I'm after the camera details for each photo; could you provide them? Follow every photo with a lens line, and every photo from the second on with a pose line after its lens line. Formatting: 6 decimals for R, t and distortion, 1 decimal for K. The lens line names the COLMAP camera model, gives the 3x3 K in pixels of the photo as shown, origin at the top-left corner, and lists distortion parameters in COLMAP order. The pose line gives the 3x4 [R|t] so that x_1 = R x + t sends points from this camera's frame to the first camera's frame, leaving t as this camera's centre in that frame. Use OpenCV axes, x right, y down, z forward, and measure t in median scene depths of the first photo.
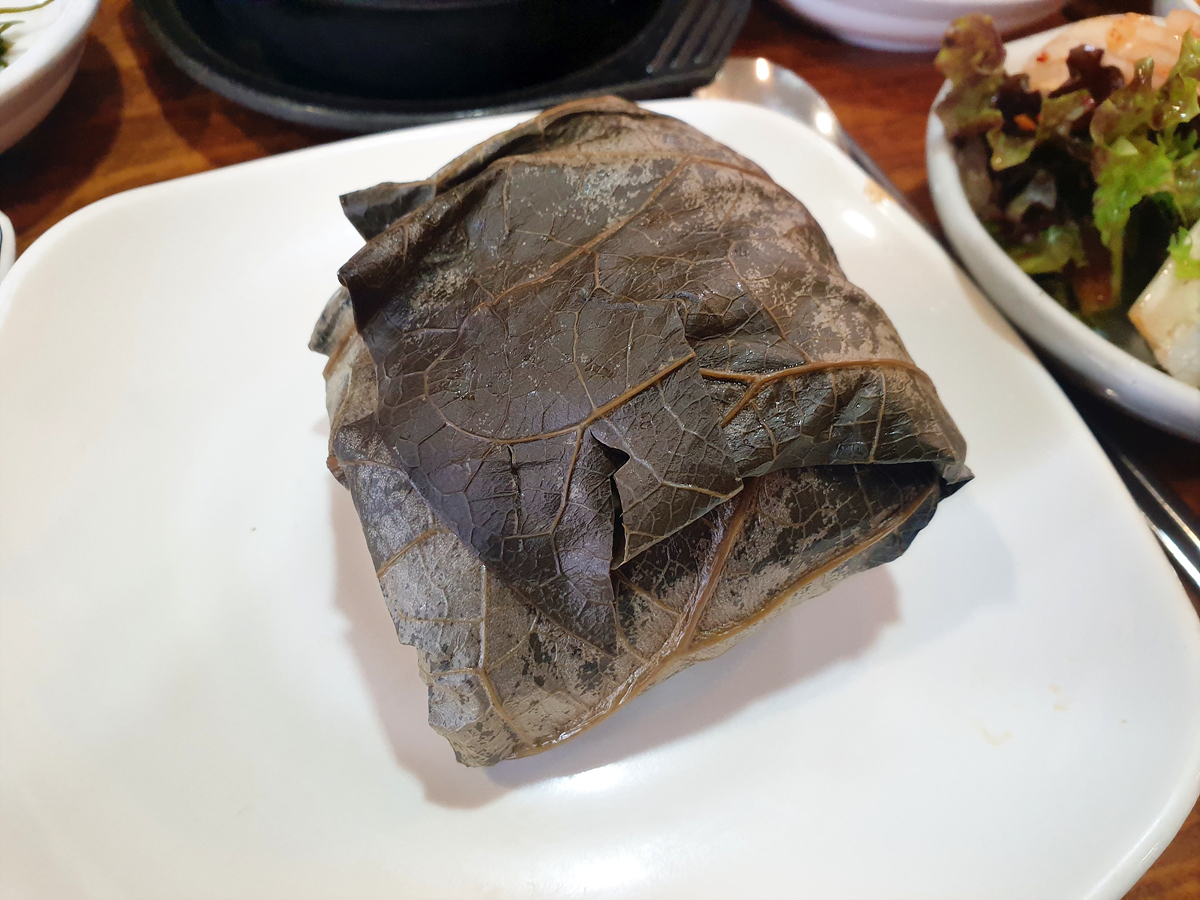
lens RADIAL K [[904.2, 0, 600.7], [0, 904.2, 452.8], [0, 0, 1]] dist [0.015576, 0.001485]
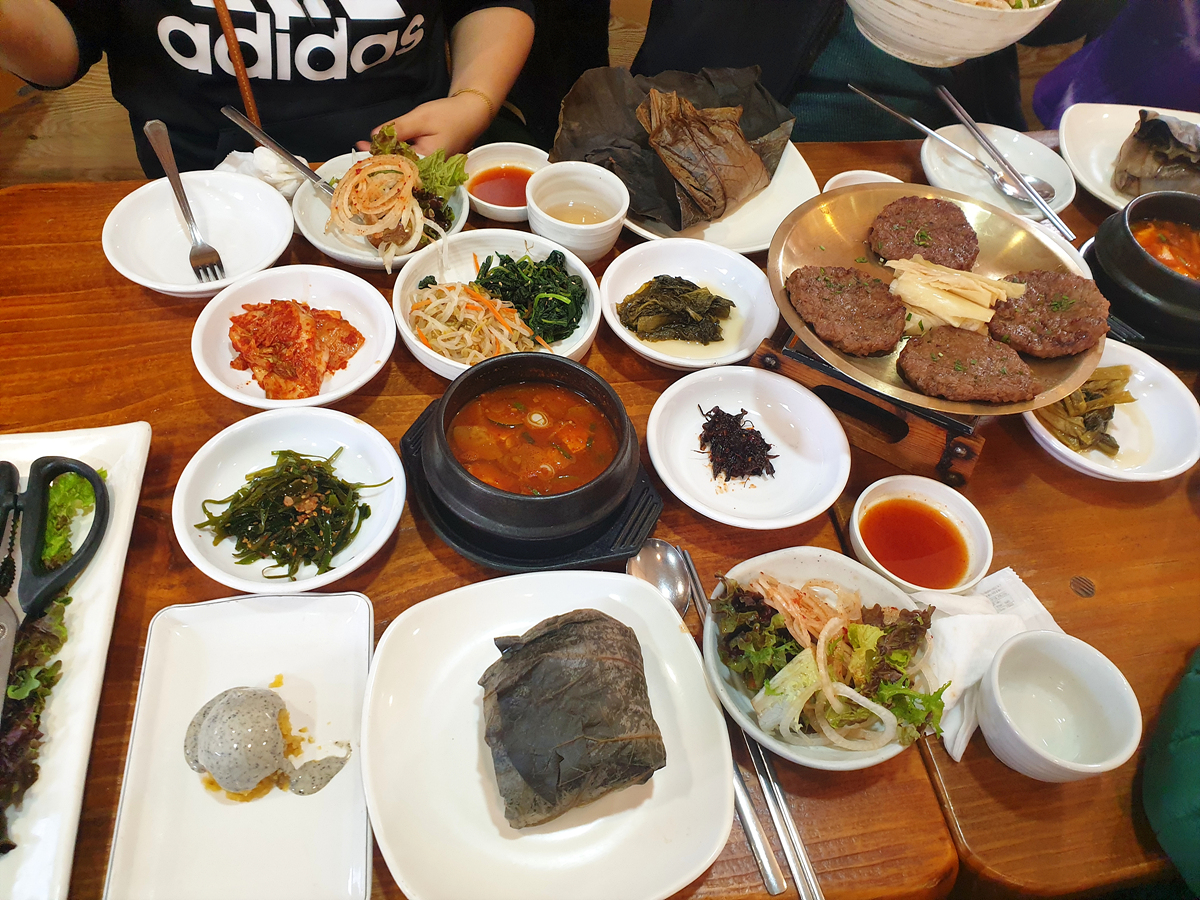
lens RADIAL K [[904.2, 0, 600.1], [0, 904.2, 447.0], [0, 0, 1]] dist [0.015576, 0.001485]
pose [[0.991338, 0.118100, -0.057459, 0.233413], [-0.118756, 0.992890, -0.008121, -1.222456], [0.056092, 0.014874, 0.998315, -2.711691]]
